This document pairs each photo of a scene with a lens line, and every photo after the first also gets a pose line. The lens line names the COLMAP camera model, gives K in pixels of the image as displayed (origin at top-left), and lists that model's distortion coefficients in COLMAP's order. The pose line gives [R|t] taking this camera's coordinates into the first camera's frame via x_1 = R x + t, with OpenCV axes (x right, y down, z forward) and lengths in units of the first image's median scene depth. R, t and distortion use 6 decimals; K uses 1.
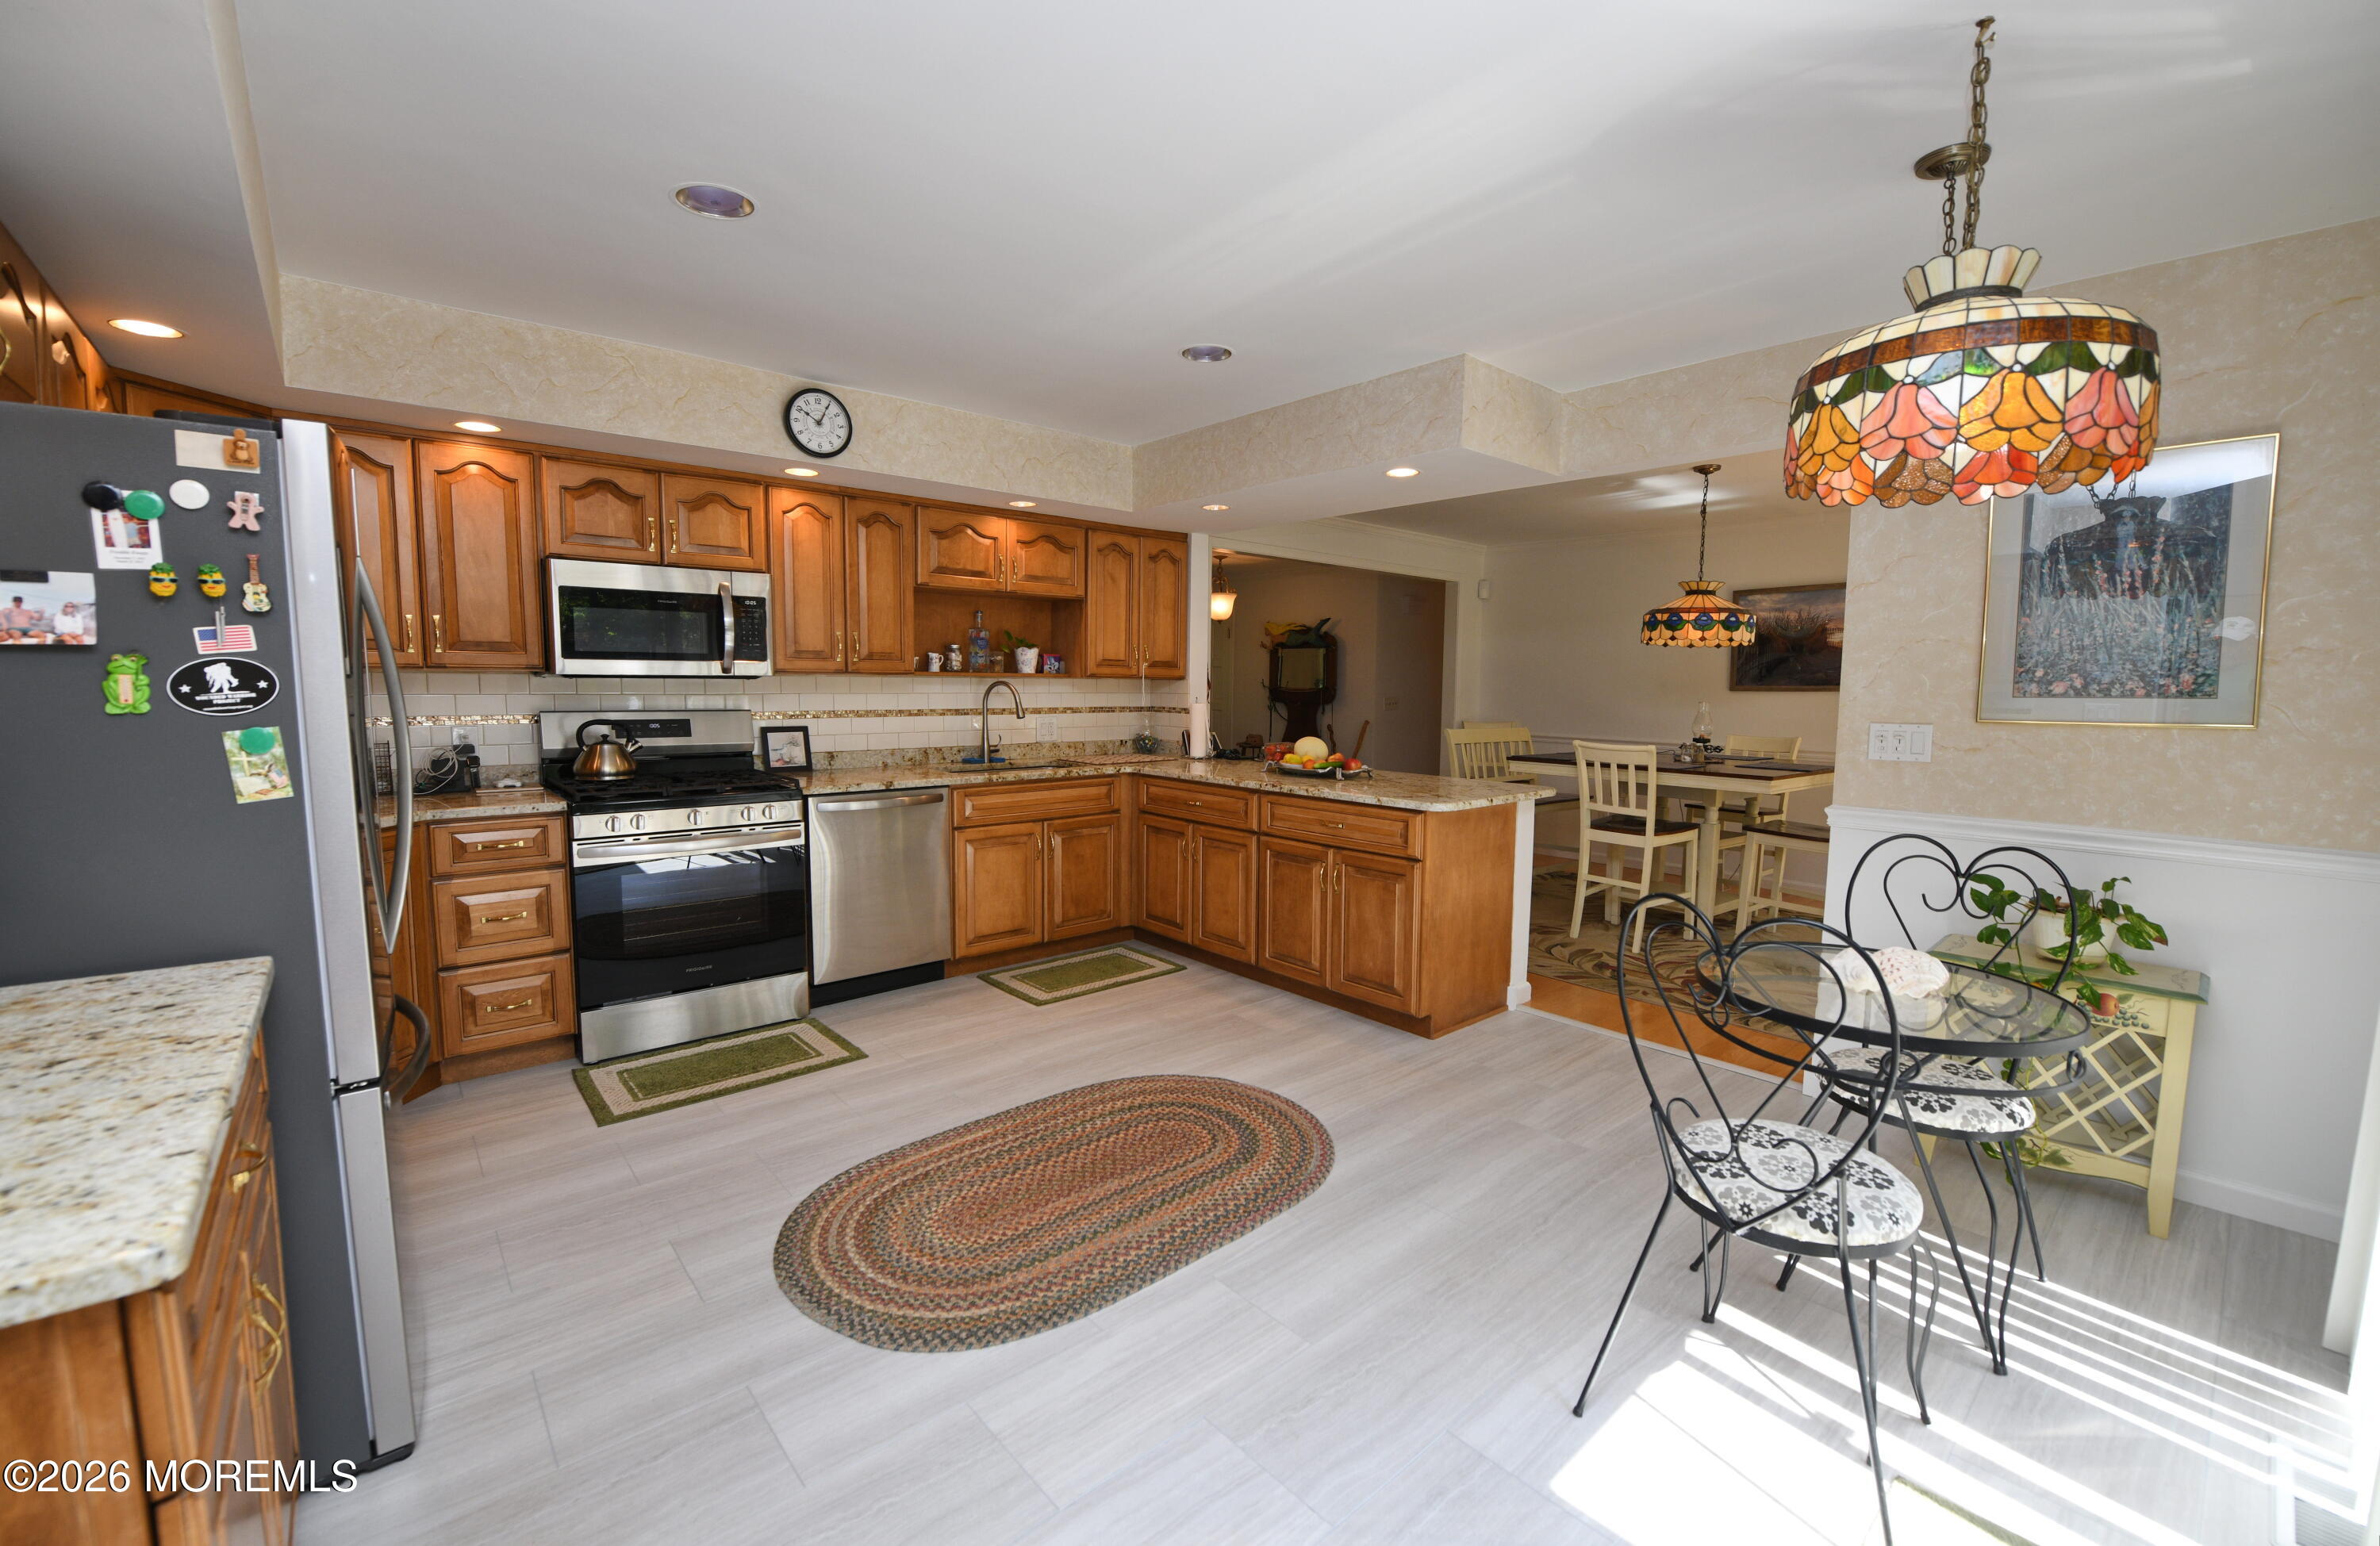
lens RADIAL K [[961.9, 0, 1189.9], [0, 961.9, 777.0], [0, 0, 1]] dist [-0.015955, -0.010050]
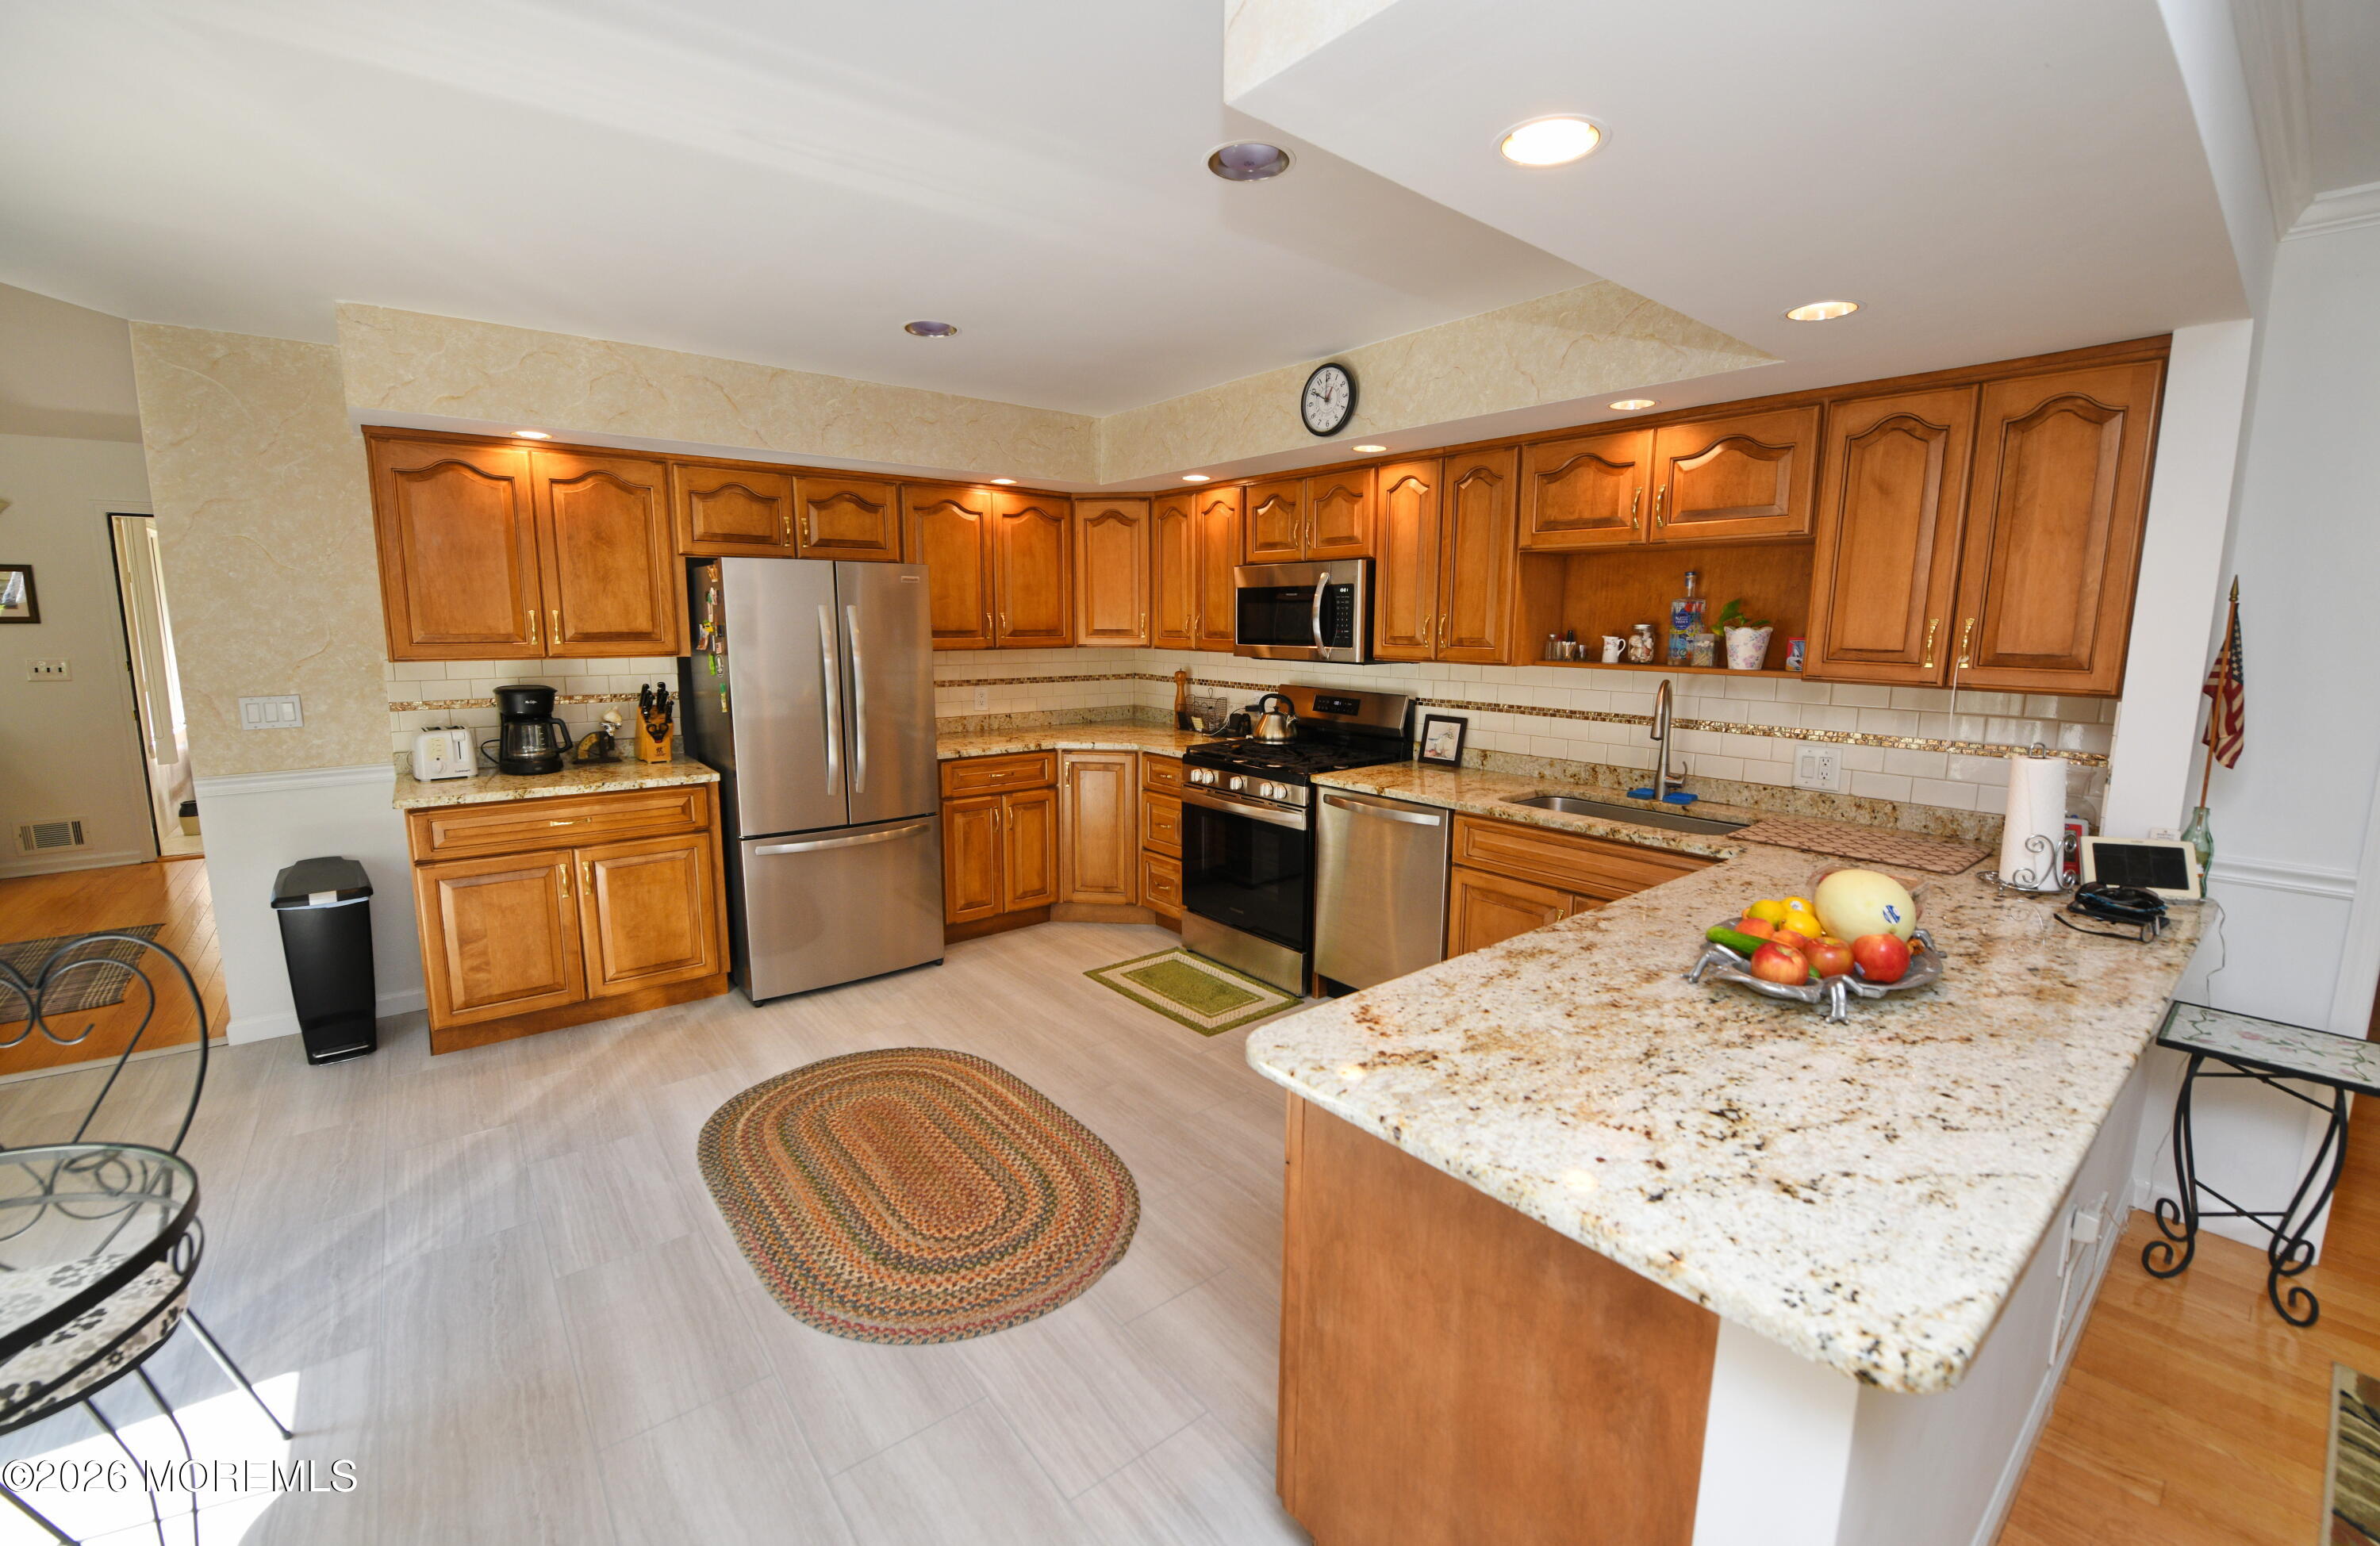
lens RADIAL K [[952.8, 0, 1196.3], [0, 952.8, 771.7], [0, 0, 1]] dist [-0.016064, -0.000506]
pose [[-0.026507, 0.148103, -0.988617, 0.575547], [-0.106663, 0.982899, 0.150107, -0.127204], [0.993942, 0.109427, -0.010257, 0.874495]]
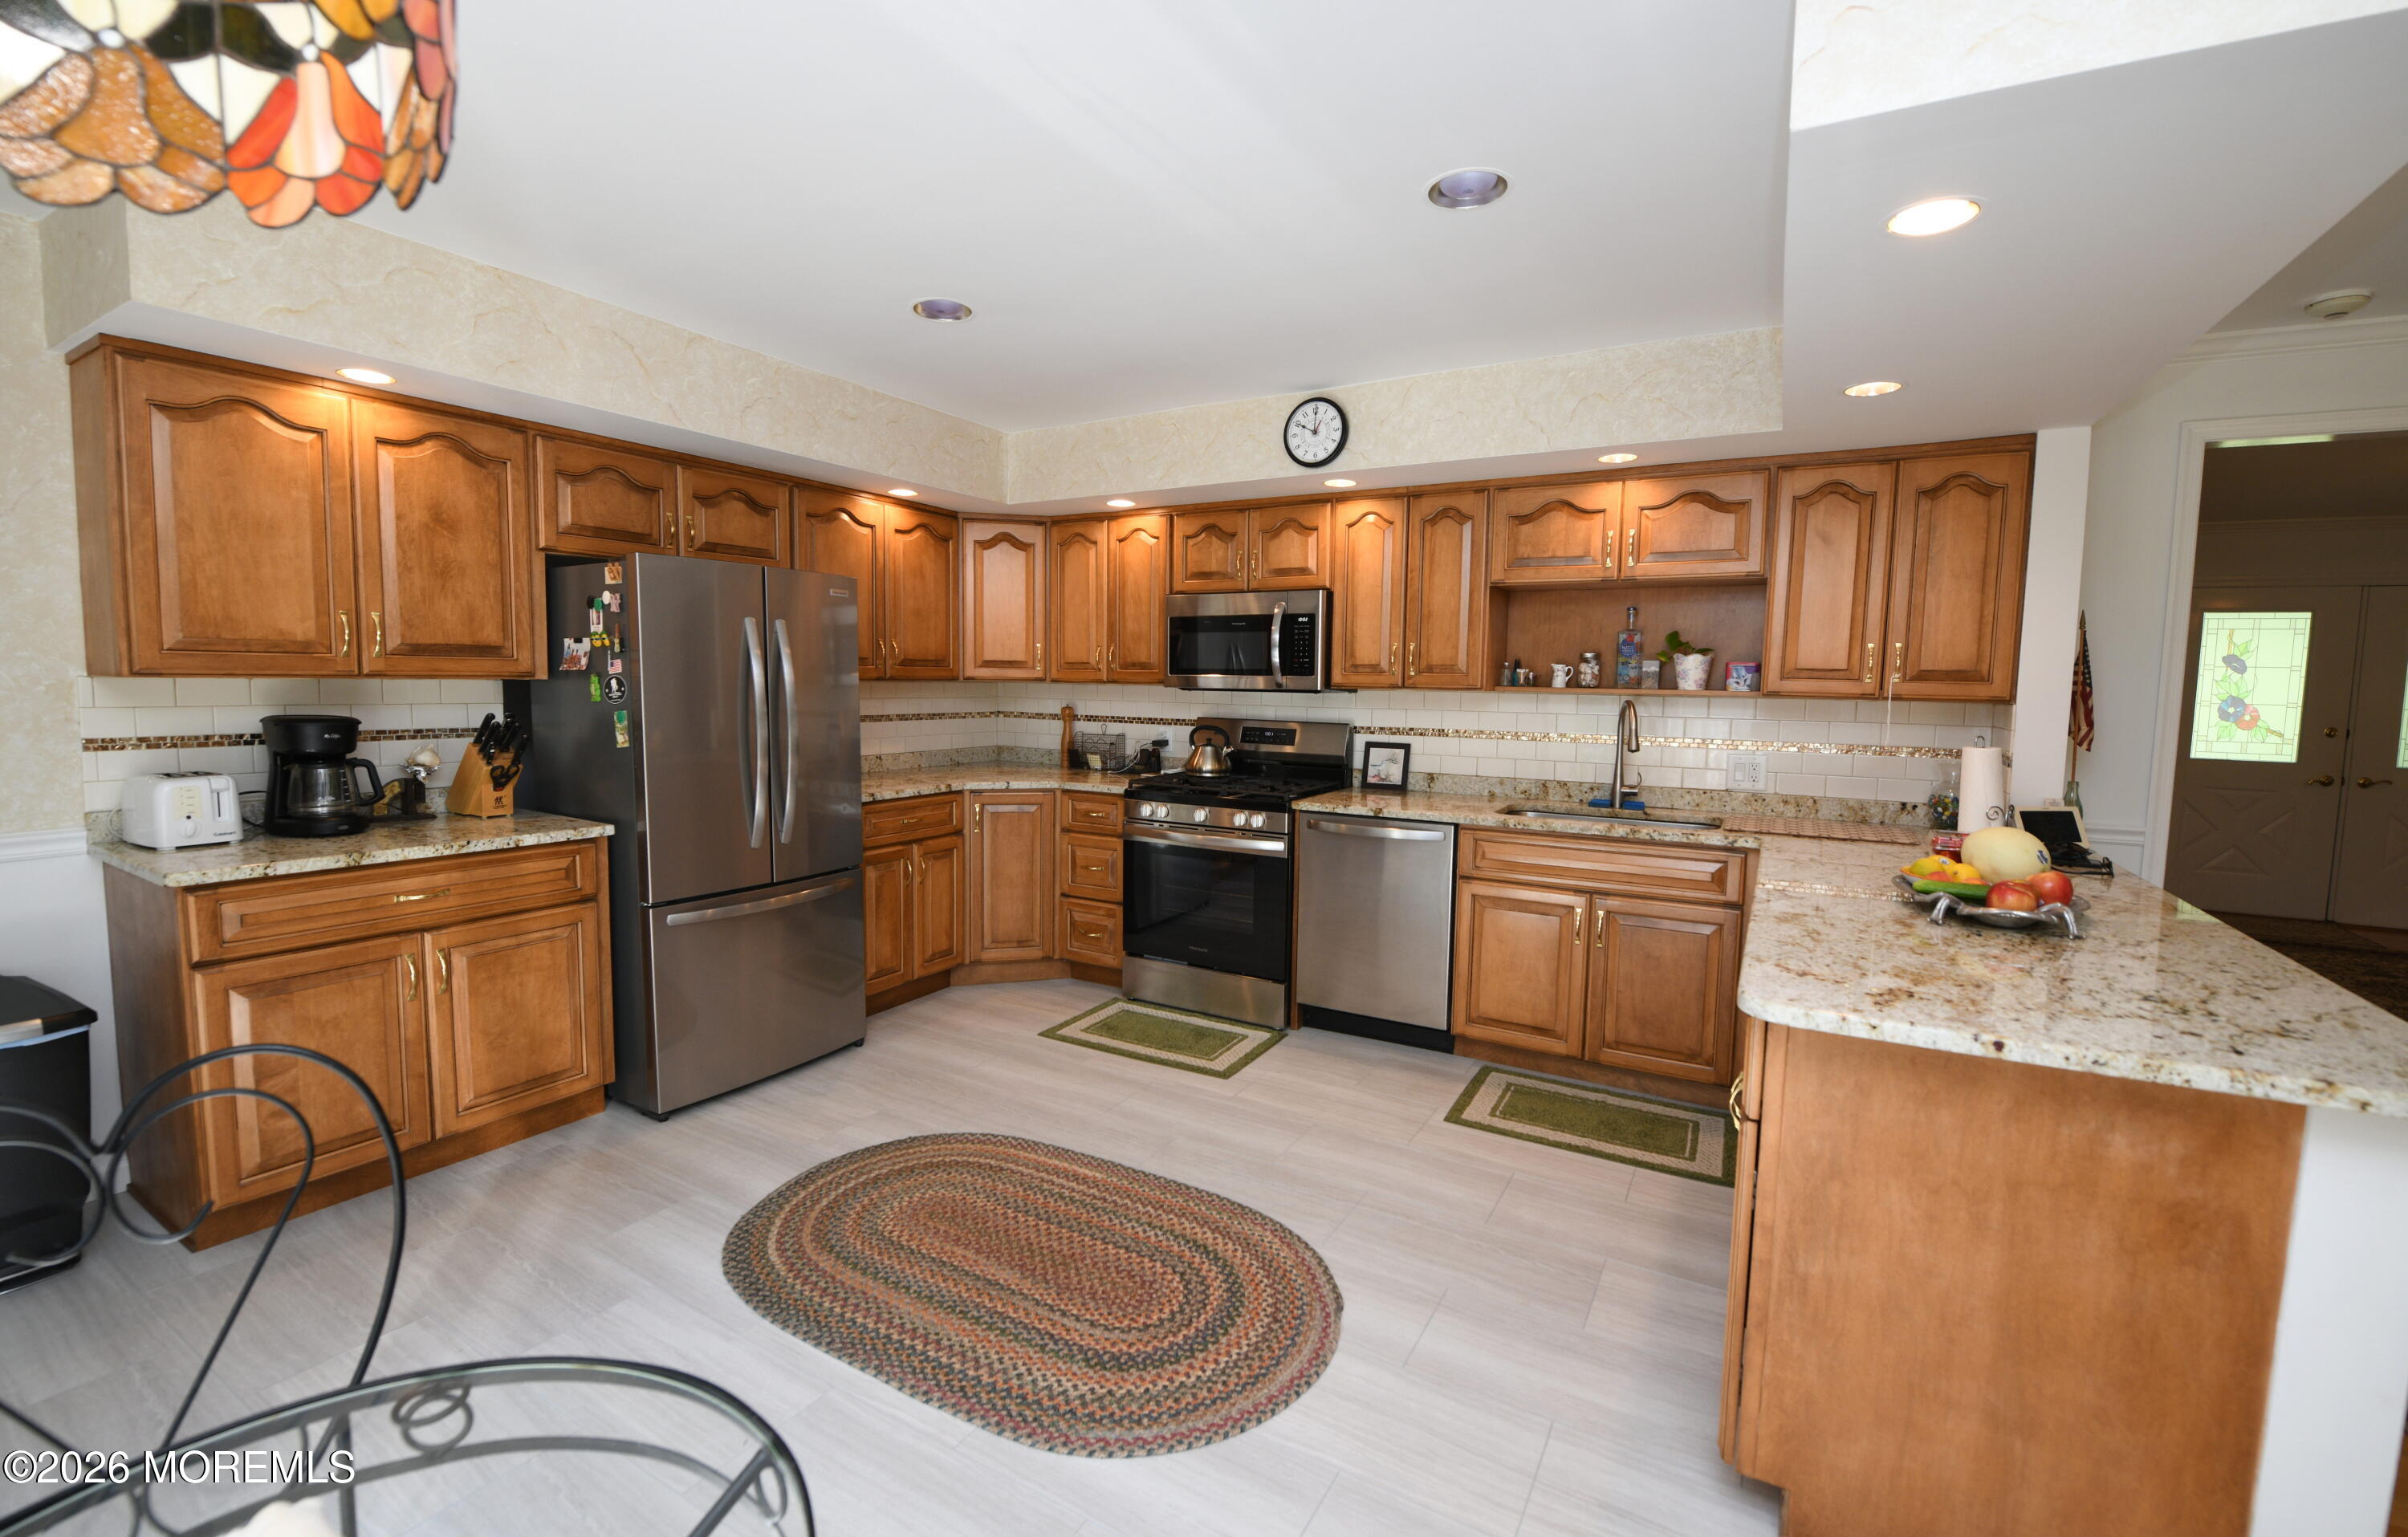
lens RADIAL K [[983.6, 0, 1204.4], [0, 983.6, 768.2], [0, 0, 1]] dist [-0.014059, -0.000853]
pose [[0.324115, 0.079850, -0.942642, 0.521262], [-0.106827, 0.993147, 0.047397, -0.061232], [0.939967, 0.085337, 0.330424, 0.561813]]
